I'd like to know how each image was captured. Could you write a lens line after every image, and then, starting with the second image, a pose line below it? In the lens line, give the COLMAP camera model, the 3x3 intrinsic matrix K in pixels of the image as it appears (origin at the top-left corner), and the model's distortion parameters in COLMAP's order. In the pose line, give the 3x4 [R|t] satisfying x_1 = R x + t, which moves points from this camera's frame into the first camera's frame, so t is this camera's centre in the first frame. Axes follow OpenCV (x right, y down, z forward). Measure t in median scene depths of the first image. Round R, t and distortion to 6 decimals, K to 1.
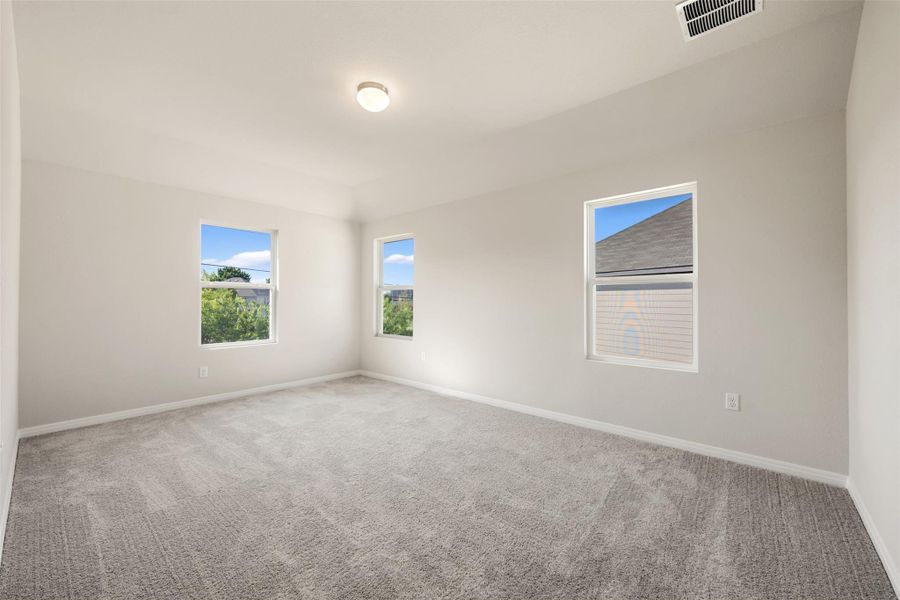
lens RADIAL K [[357.9, 0, 449.9], [0, 357.9, 302.2], [0, 0, 1]] dist [0.001166, -0.000707]
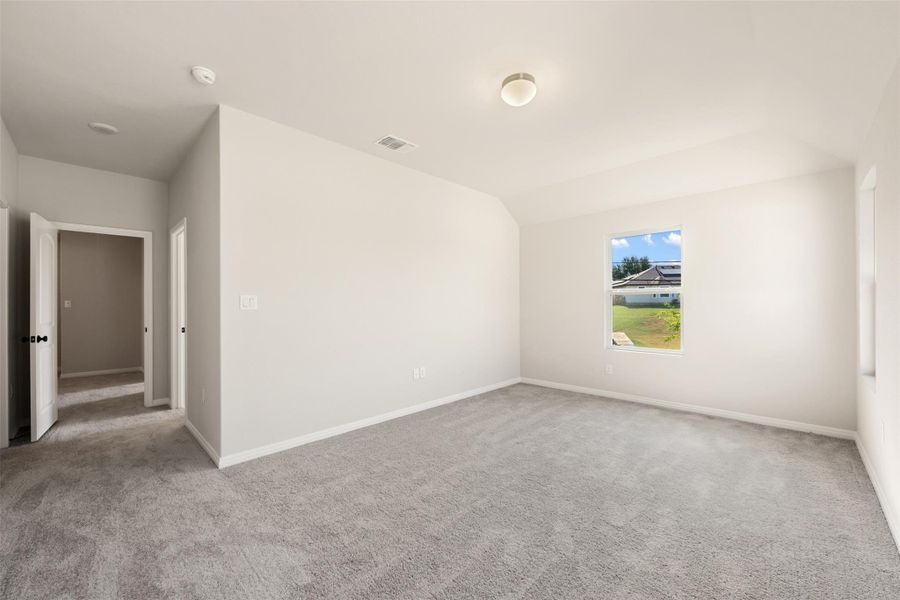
lens RADIAL K [[357.9, 0, 452.2], [0, 357.9, 302.8], [0, 0, 1]] dist [0.001166, -0.000707]
pose [[-0.065217, -0.008513, -0.997835, 0.613019], [-0.002612, 0.999962, -0.008360, -0.004788], [0.997868, 0.002061, -0.065237, 0.758529]]
